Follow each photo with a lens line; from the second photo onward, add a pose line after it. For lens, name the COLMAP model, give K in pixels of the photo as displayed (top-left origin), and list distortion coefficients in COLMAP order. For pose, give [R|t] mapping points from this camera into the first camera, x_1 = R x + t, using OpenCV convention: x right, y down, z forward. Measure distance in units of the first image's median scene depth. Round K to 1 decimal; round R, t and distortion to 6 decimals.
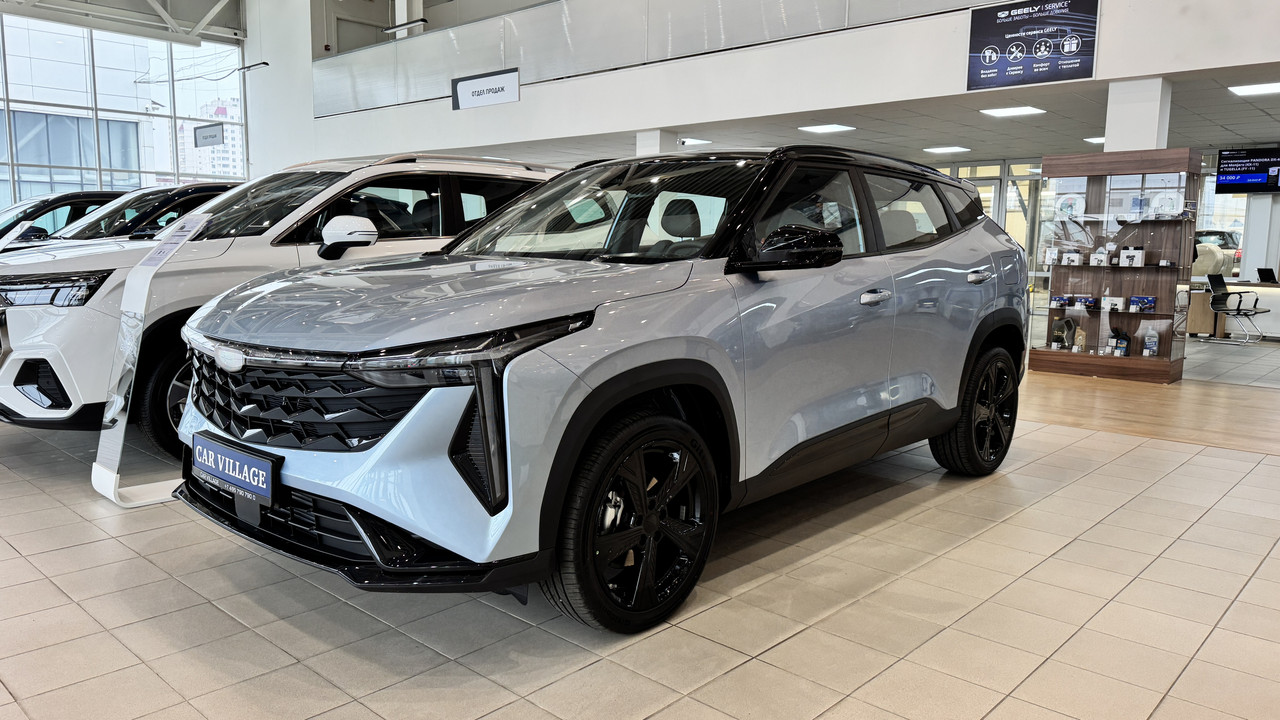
lens RADIAL K [[914.6, 0, 648.4], [0, 914.6, 360.0], [0, 0, 1]] dist [0.098990, -0.152353]
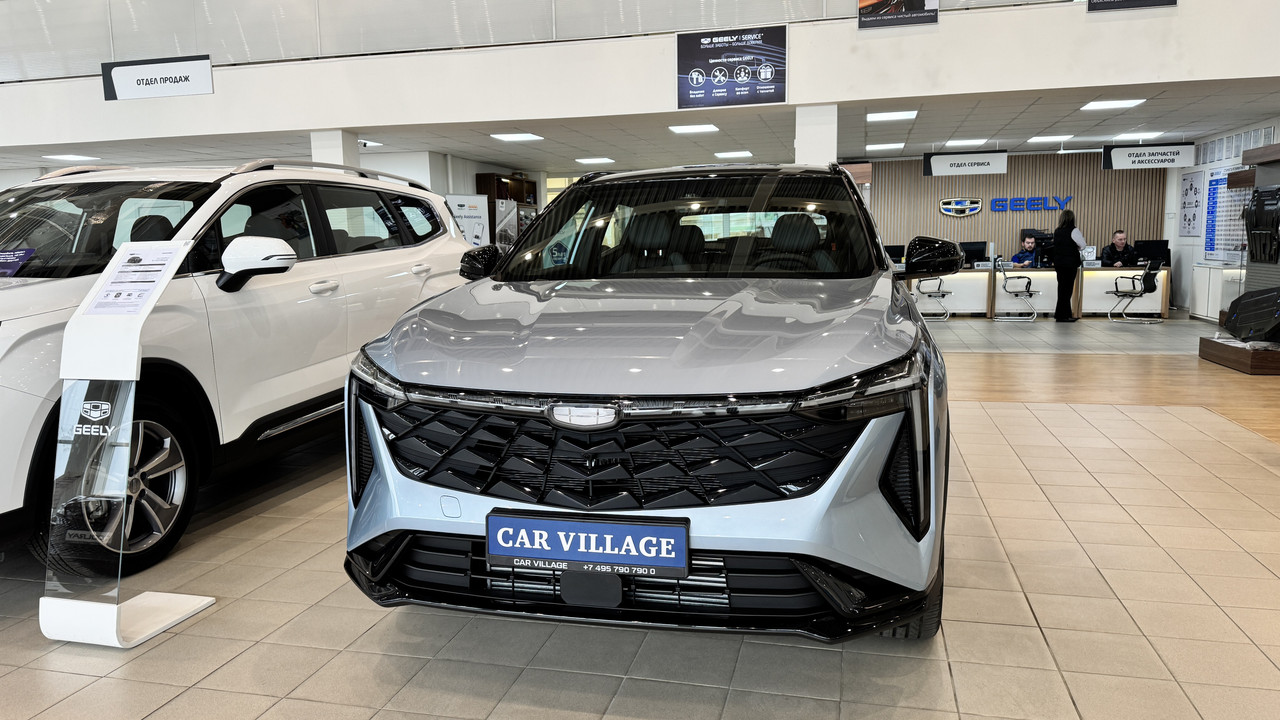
lens RADIAL K [[905.6, 0, 640.0], [0, 905.6, 360.0], [0, 0, 1]] dist [0.151510, -0.248066]
pose [[0.871430, -0.090809, 0.482040, -0.266128], [0.091916, 0.995537, 0.021380, -0.021595], [-0.481830, 0.025676, 0.875888, 0.082217]]
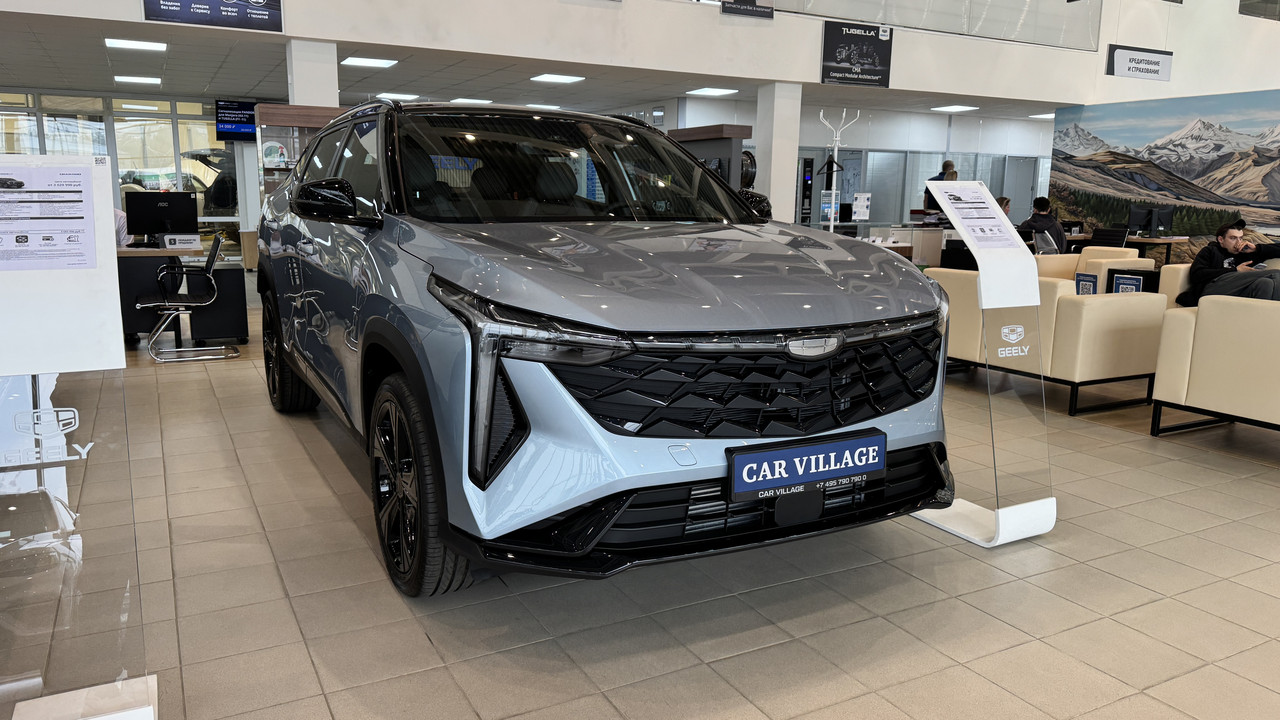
lens RADIAL K [[905.6, 0, 640.0], [0, 905.6, 360.0], [0, 0, 1]] dist [0.151510, -0.248066]
pose [[0.309084, -0.175837, 0.934638, -0.444028], [0.112364, 0.982628, 0.147706, -0.046057], [-0.944373, 0.059366, 0.323472, 0.290639]]
